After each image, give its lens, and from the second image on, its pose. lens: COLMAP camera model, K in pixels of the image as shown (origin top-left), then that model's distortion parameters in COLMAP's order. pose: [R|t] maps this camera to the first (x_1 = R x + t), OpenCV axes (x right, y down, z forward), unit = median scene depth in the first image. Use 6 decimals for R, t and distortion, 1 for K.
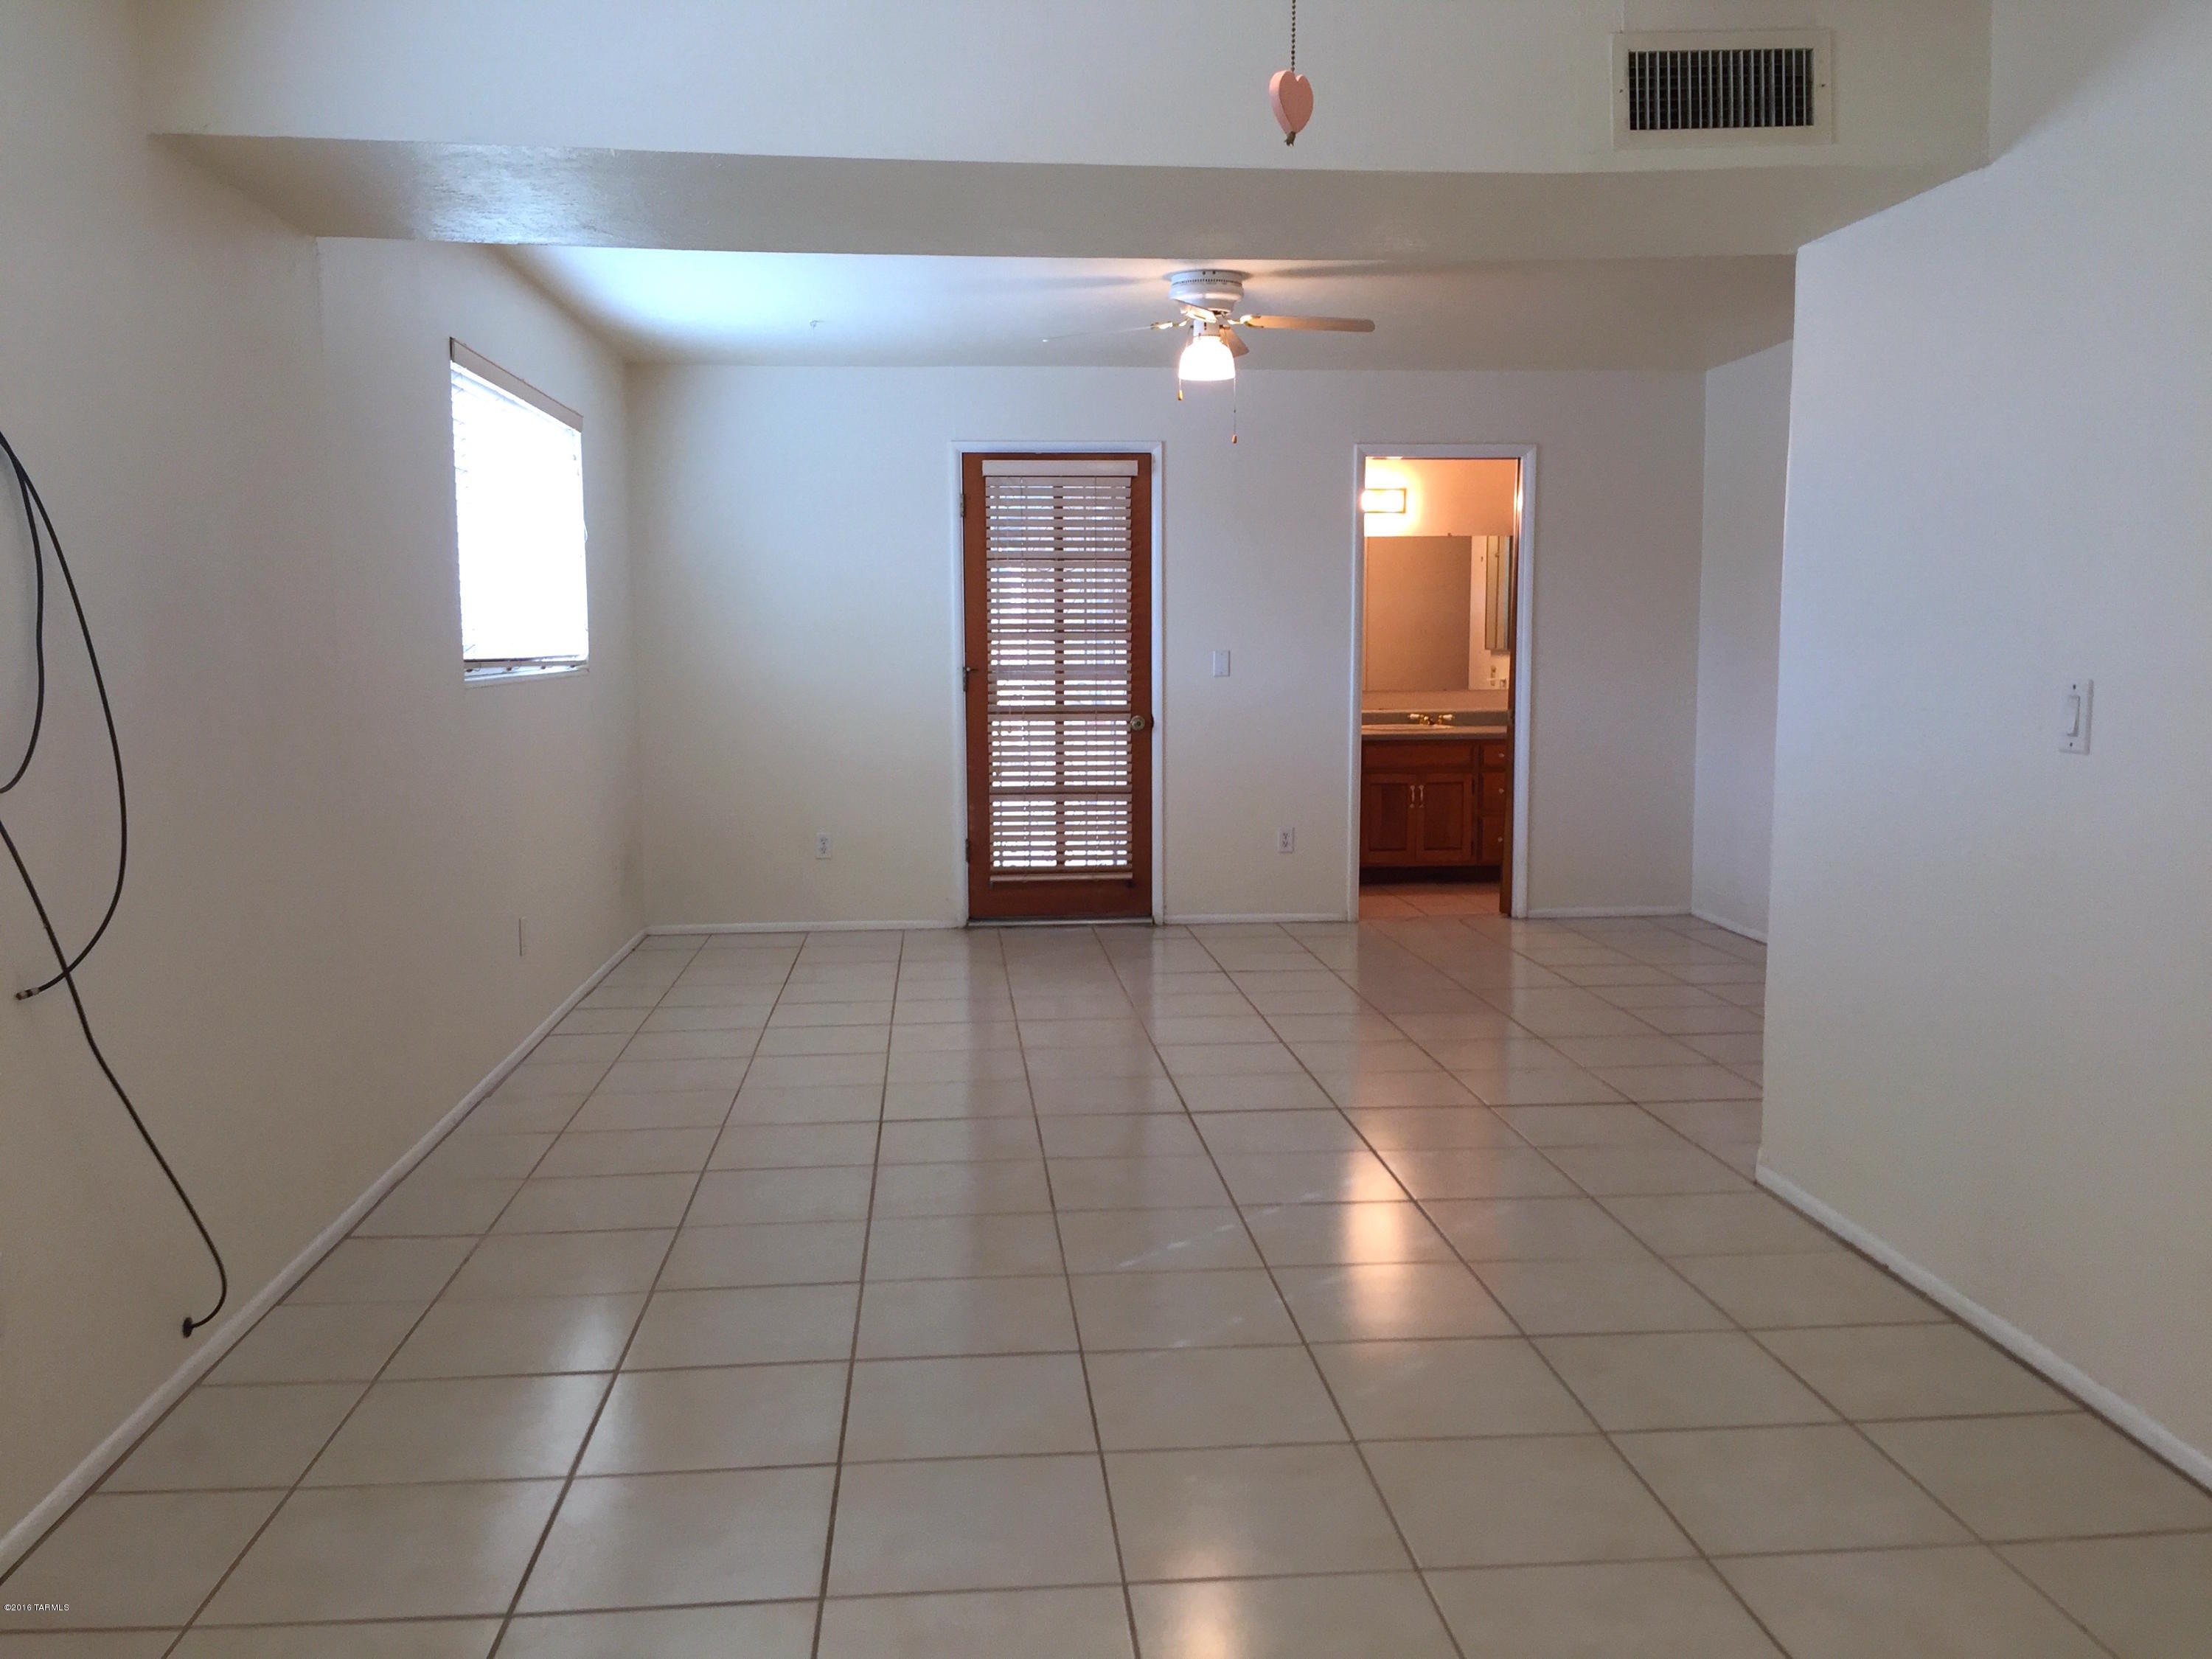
lens RADIAL K [[1878.4, 0, 1106.0], [0, 1878.4, 829.5], [0, 0, 1]] dist [0.094229, -0.117885]
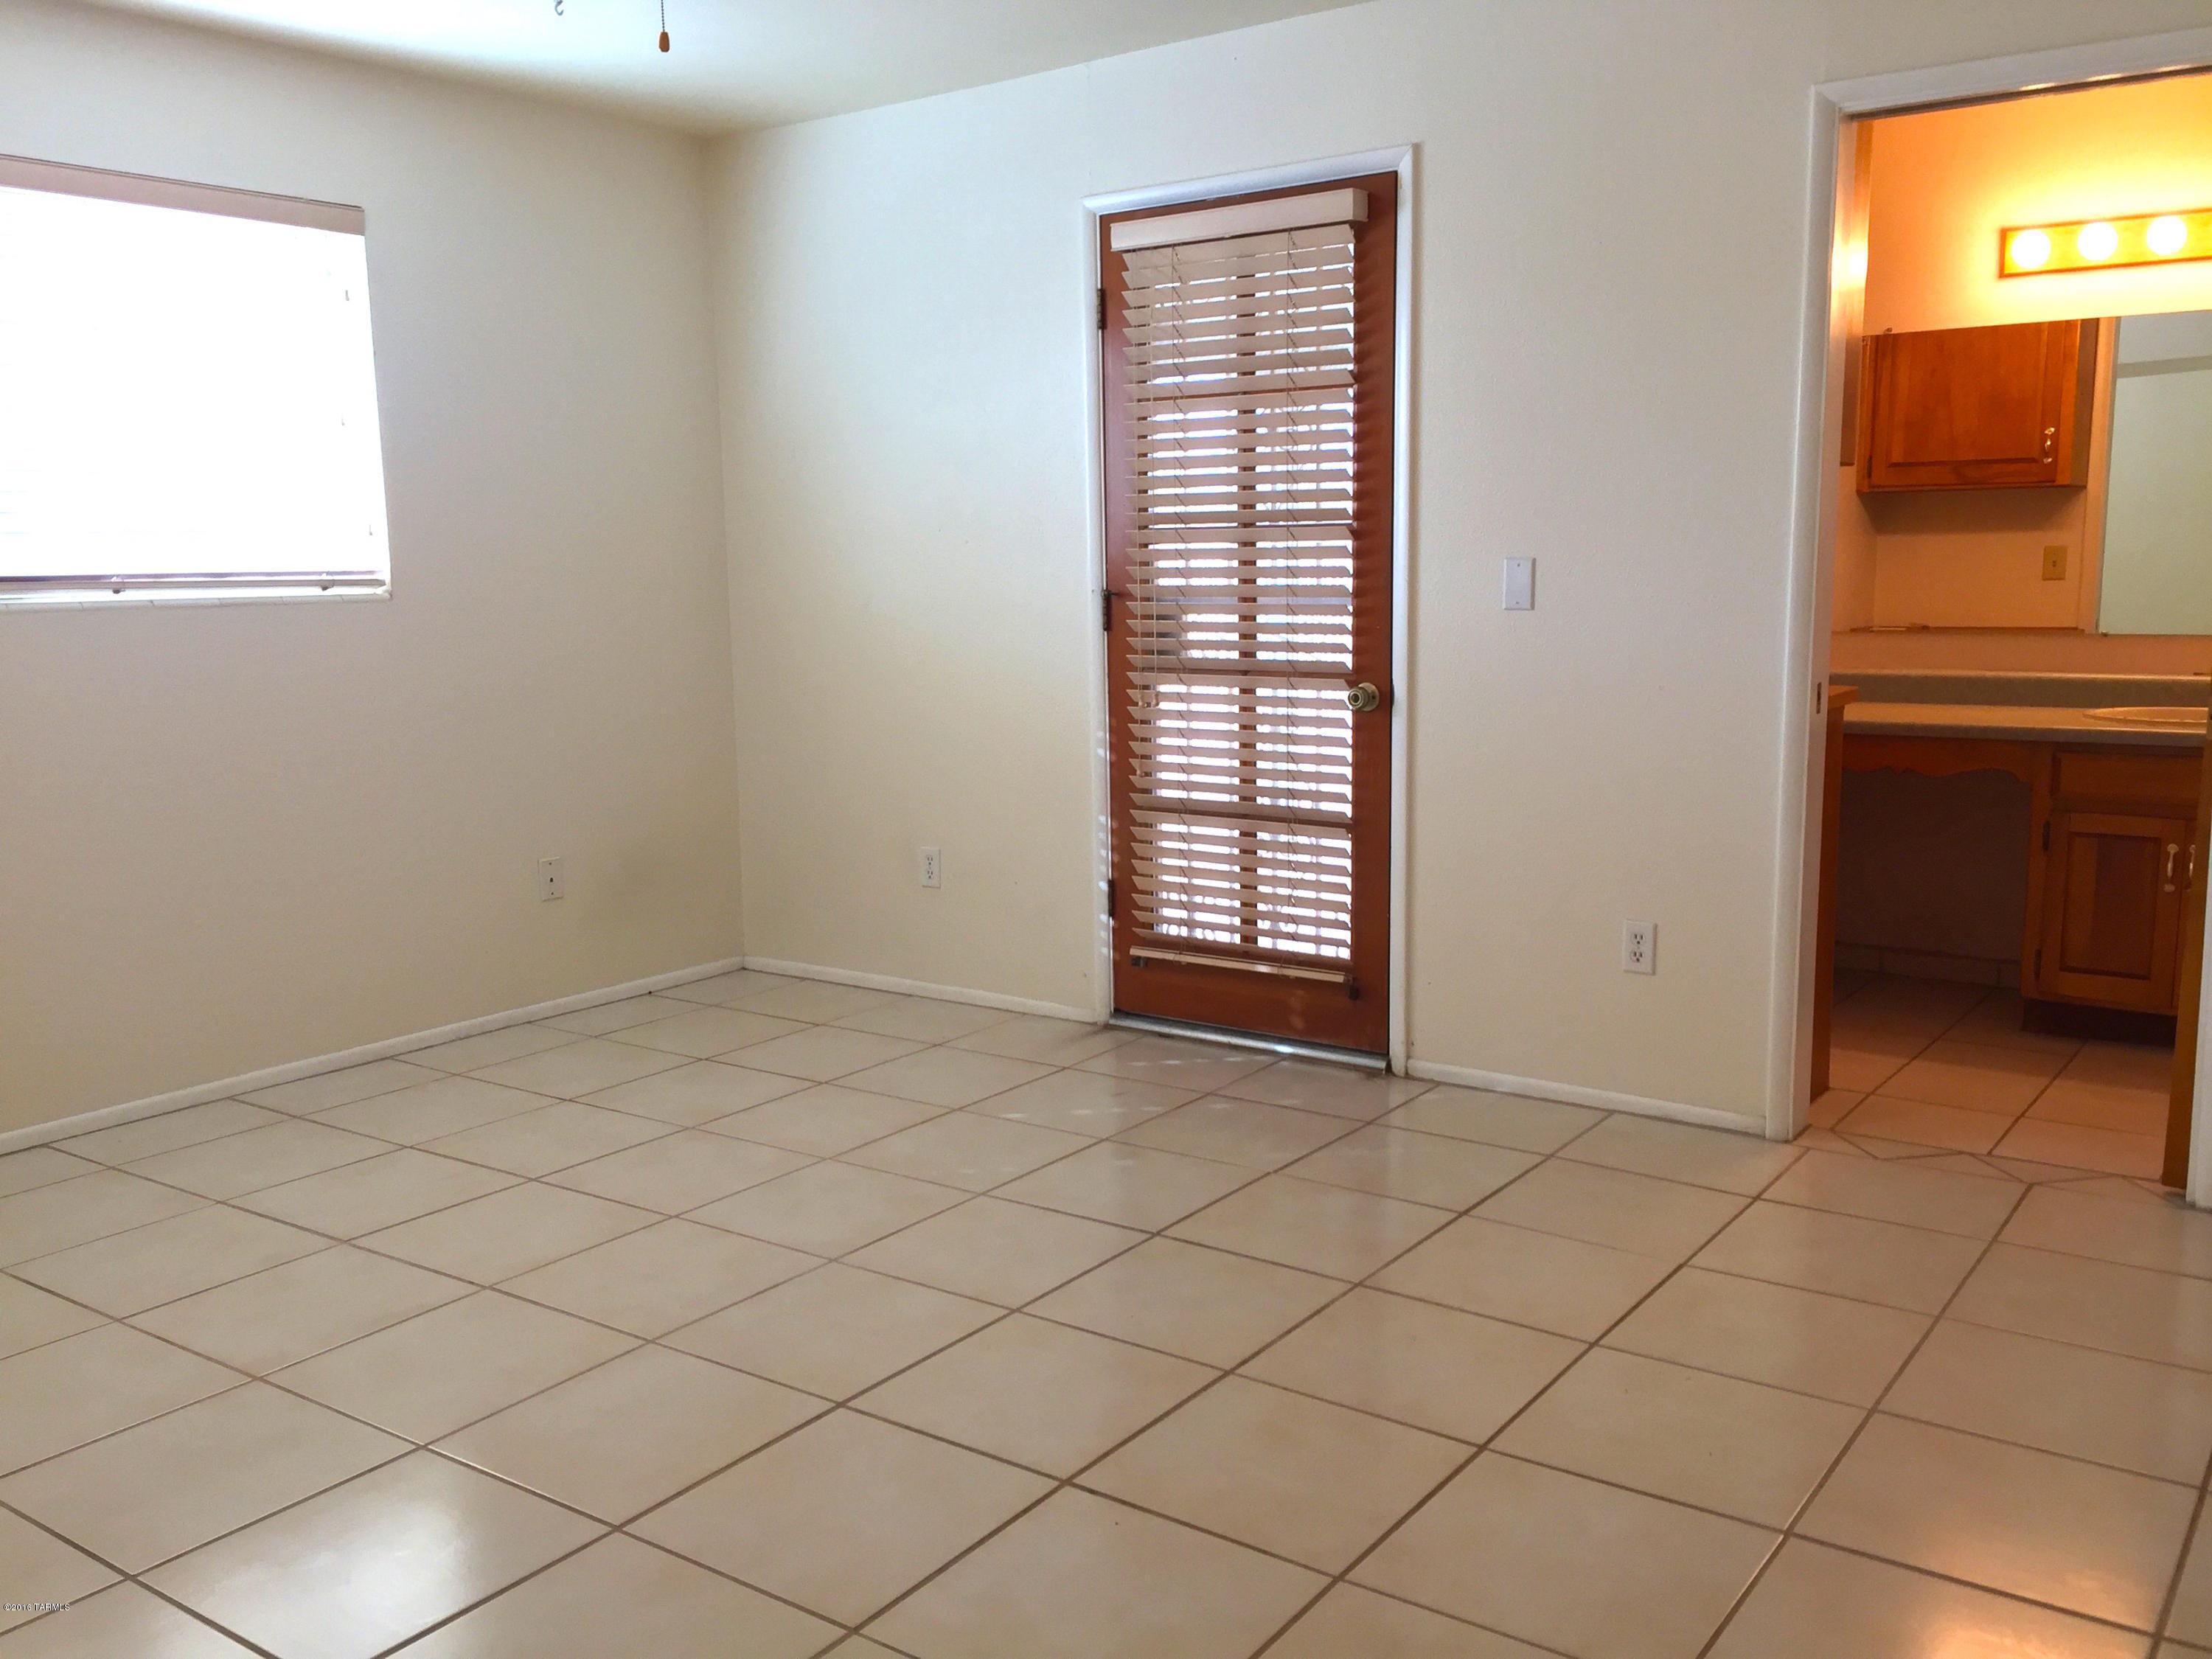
lens RADIAL K [[1871.9, 0, 1108.5], [0, 1871.9, 876.0], [0, 0, 1]] dist [0.007606, 0.003571]
pose [[0.764650, 0.103574, -0.636068, 0.303587], [-0.057278, 0.994017, 0.093003, -0.051486], [0.641895, -0.034682, 0.766008, 0.545275]]
